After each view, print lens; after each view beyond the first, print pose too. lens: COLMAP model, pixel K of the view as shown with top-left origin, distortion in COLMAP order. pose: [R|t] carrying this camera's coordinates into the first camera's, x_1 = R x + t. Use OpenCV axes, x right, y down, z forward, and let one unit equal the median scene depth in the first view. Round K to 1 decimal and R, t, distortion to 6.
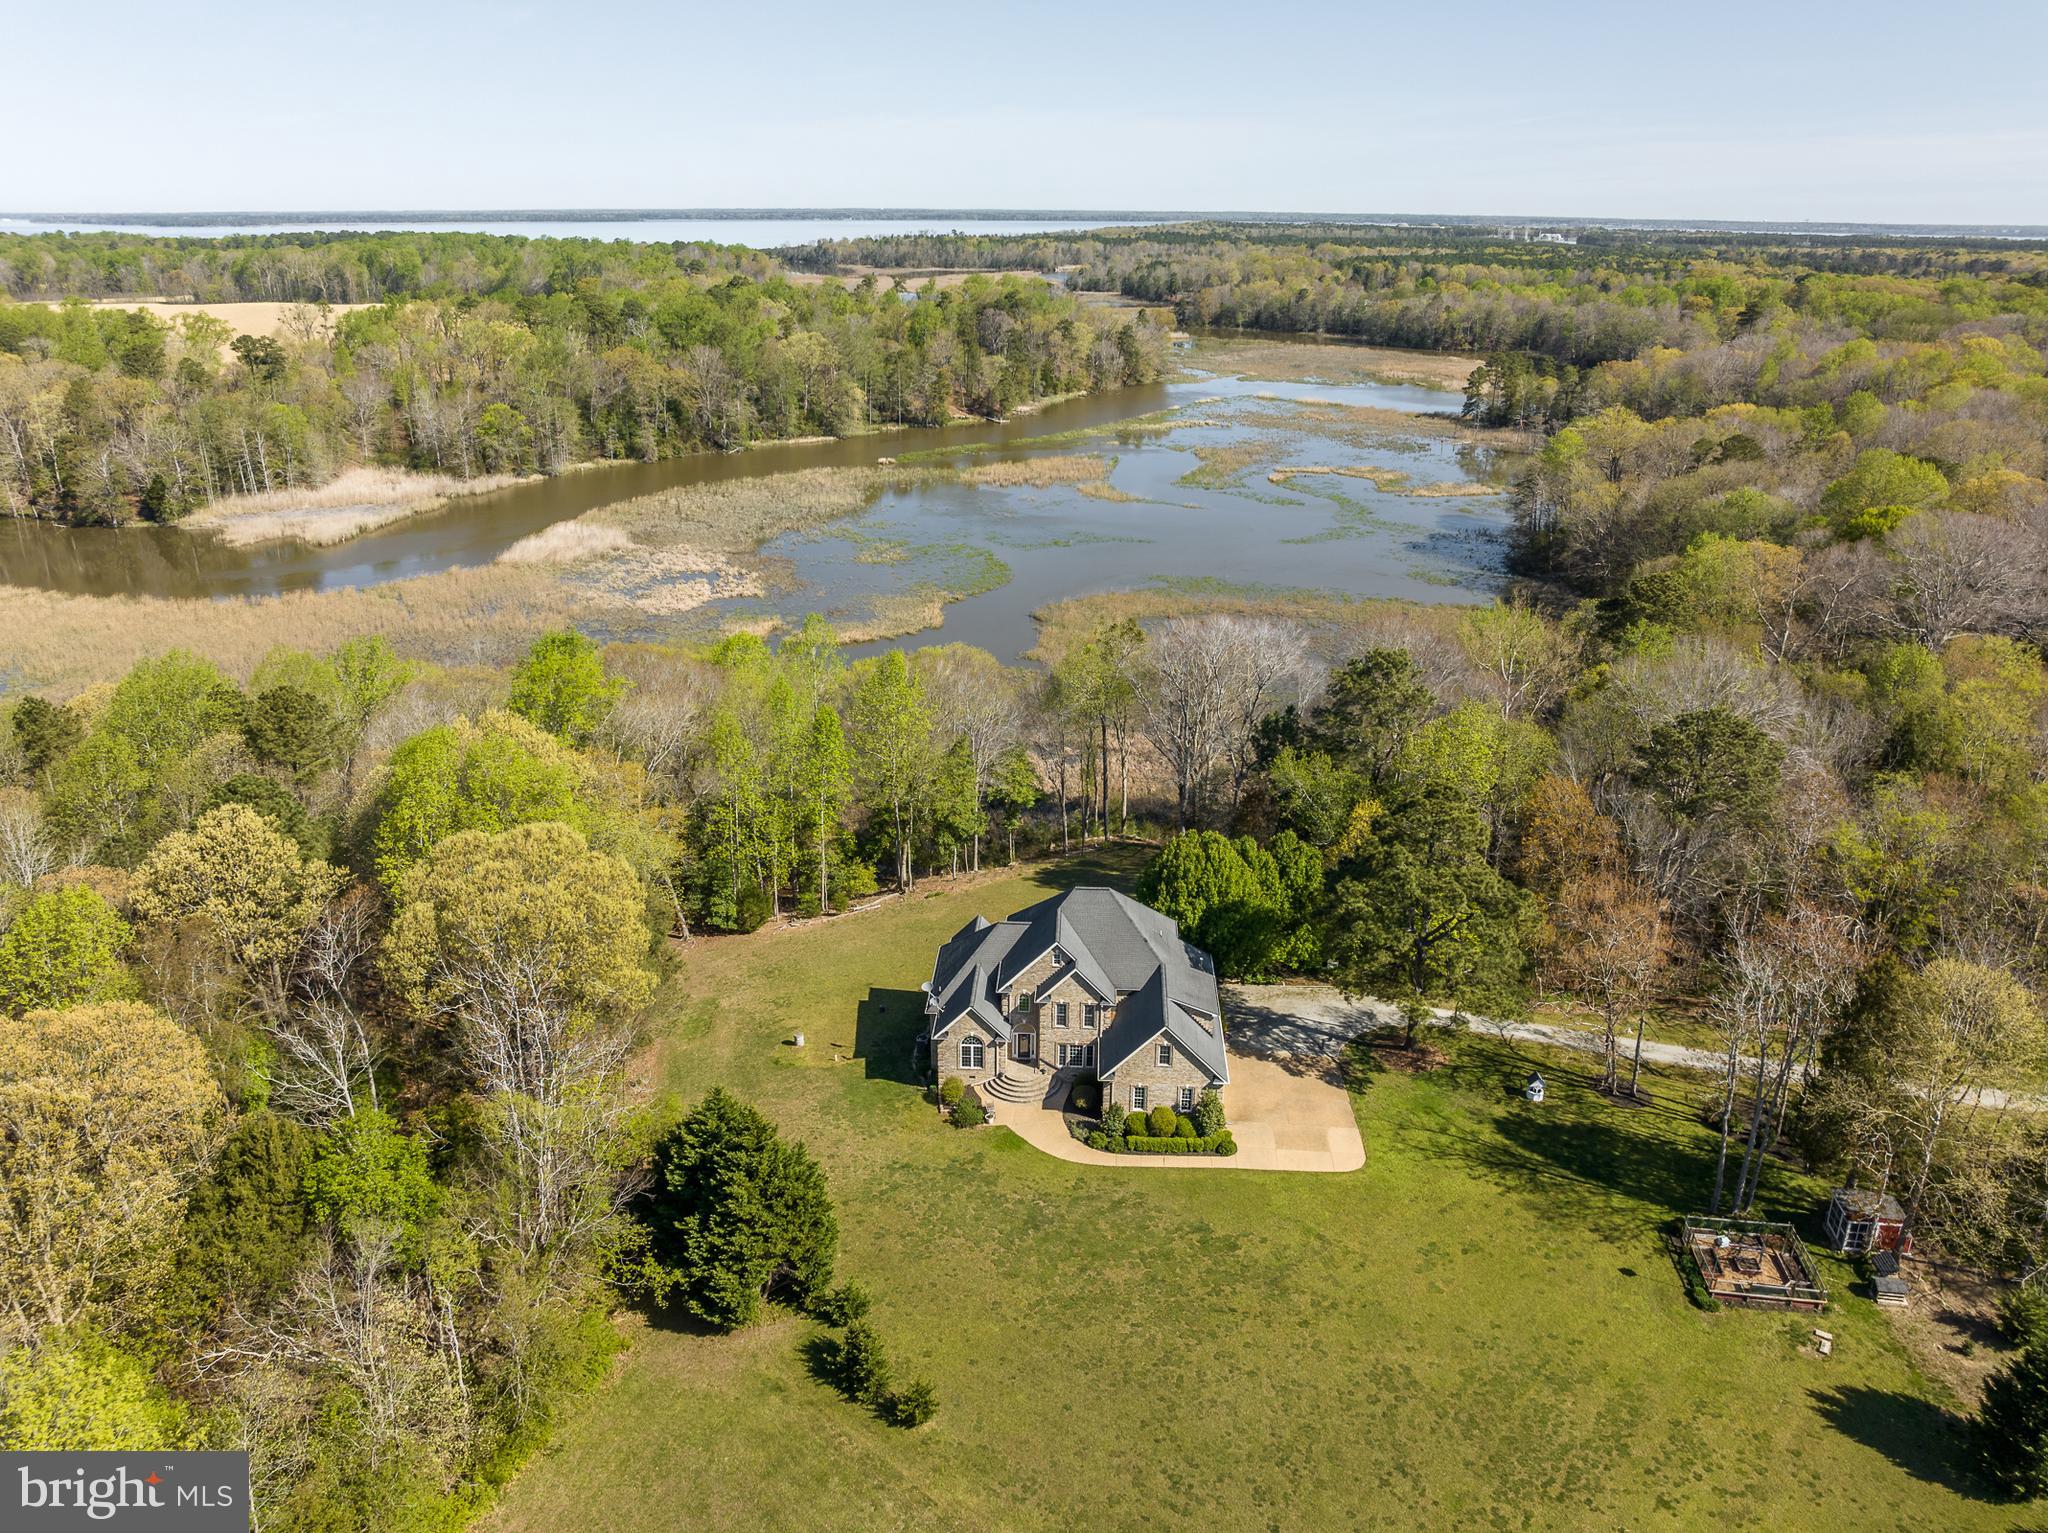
lens RADIAL K [[1457.7, 0, 1024.0], [0, 1457.7, 766.5], [0, 0, 1]] dist [-0.013513, -0.045318]
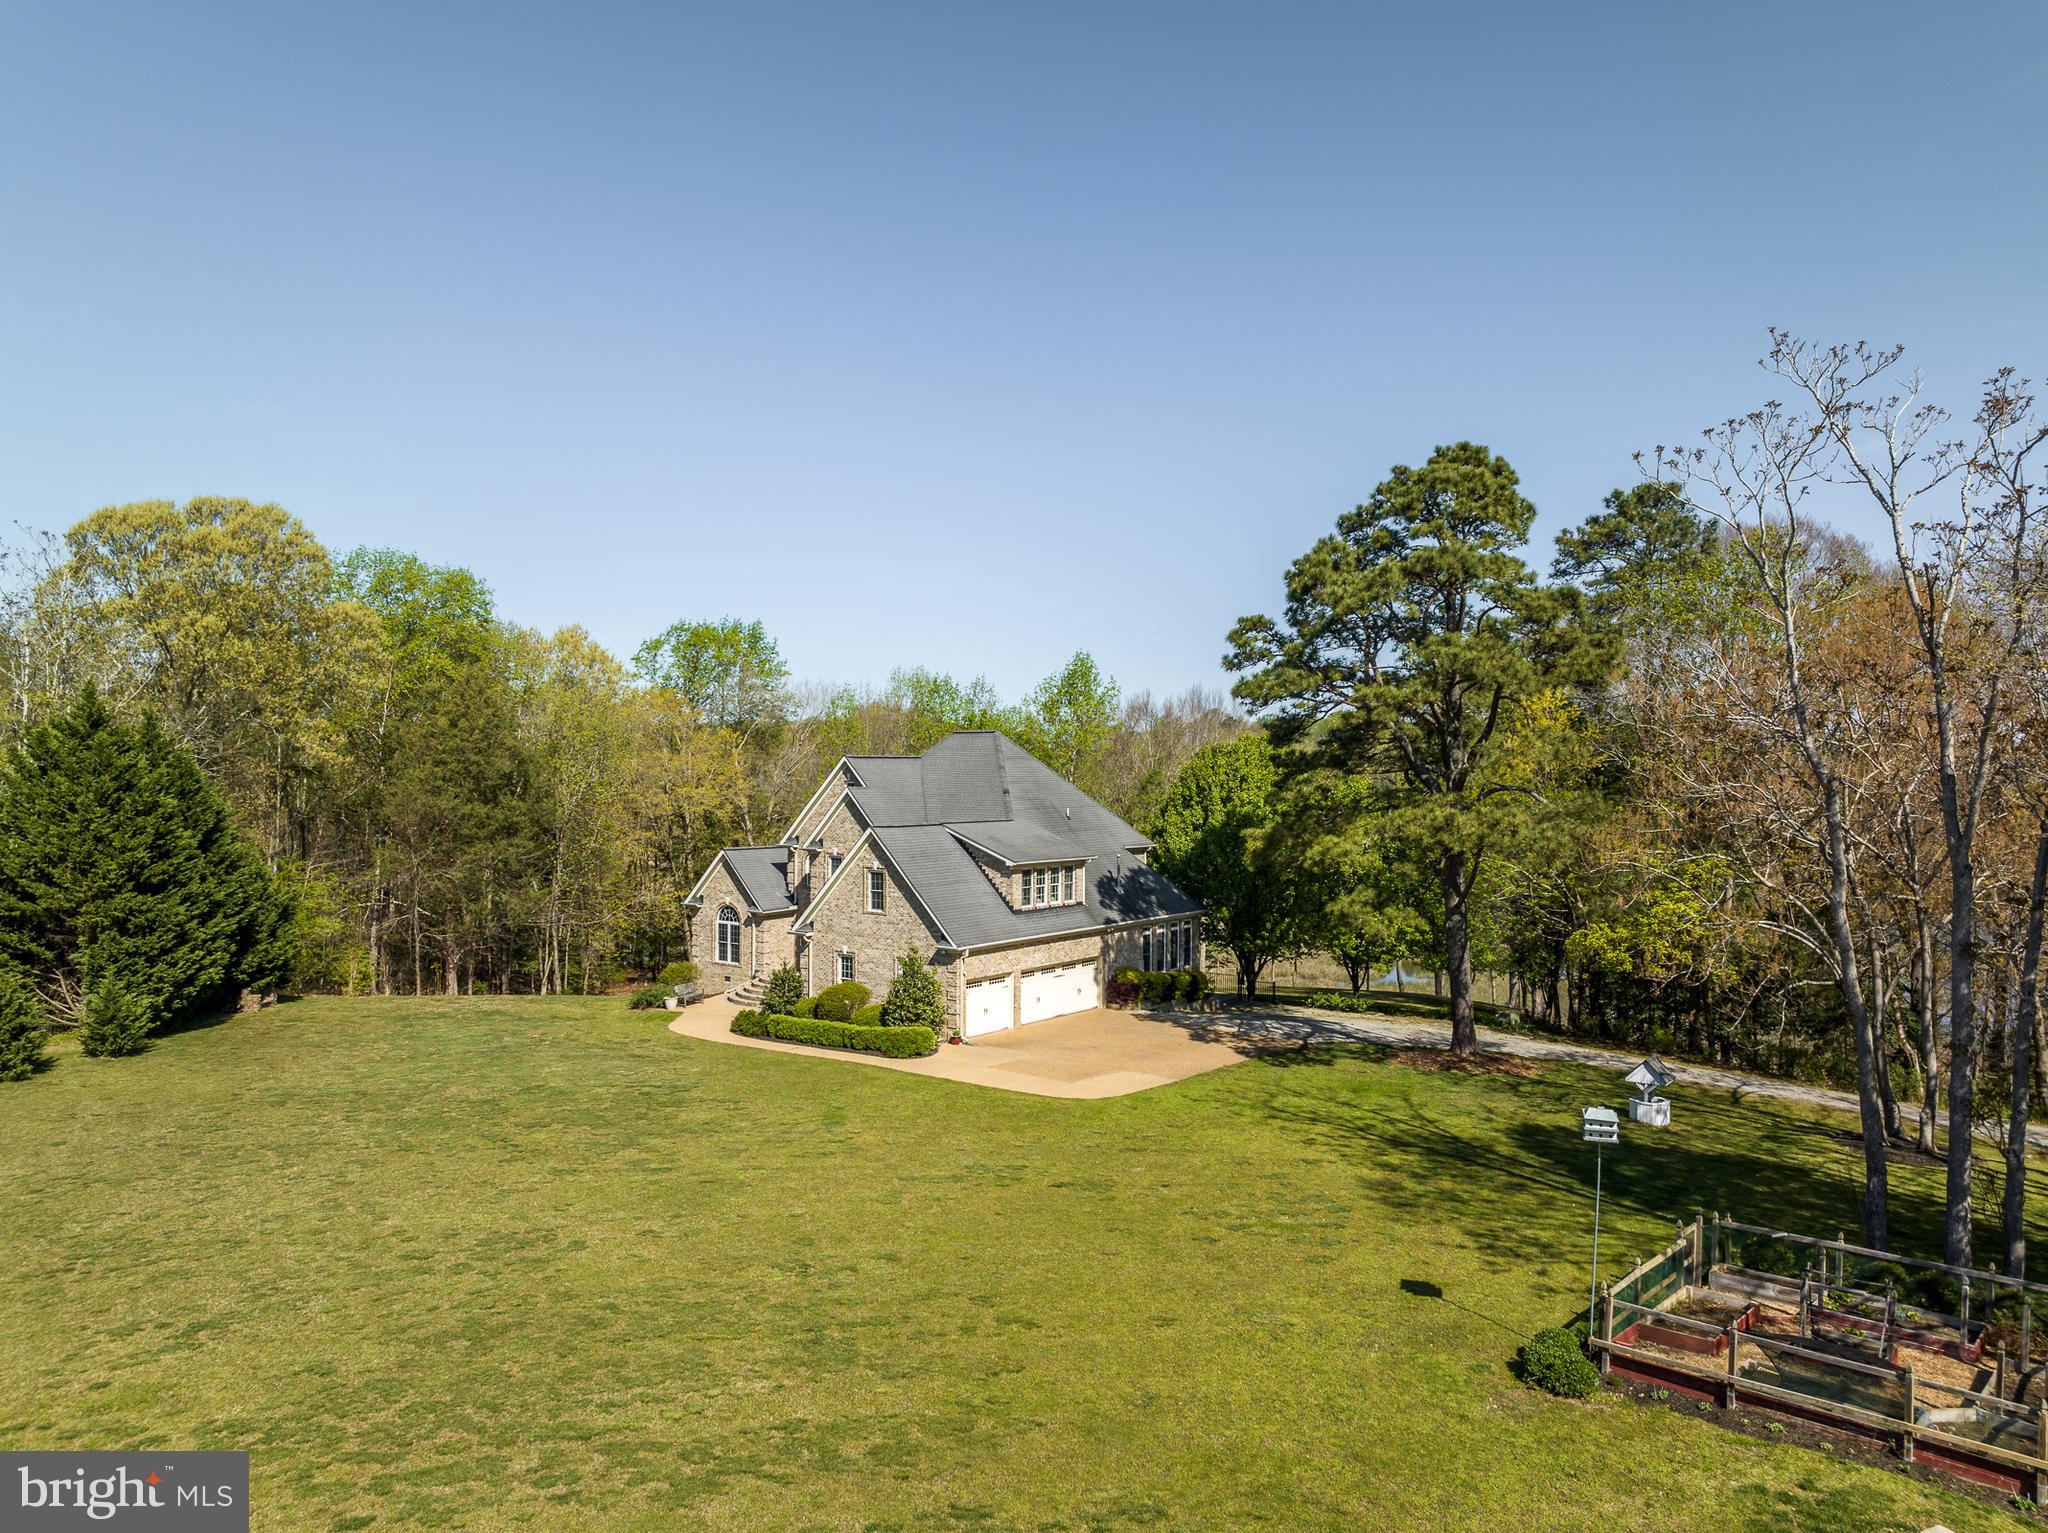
lens RADIAL K [[1457.7, 0, 1024.0], [0, 1457.7, 766.5], [0, 0, 1]] dist [-0.013513, -0.045318]
pose [[0.825066, -0.001359, -0.565035, 0.429005], [-0.203283, 0.932324, -0.299077, 0.288236], [0.527203, 0.361620, 0.768953, 0.538329]]
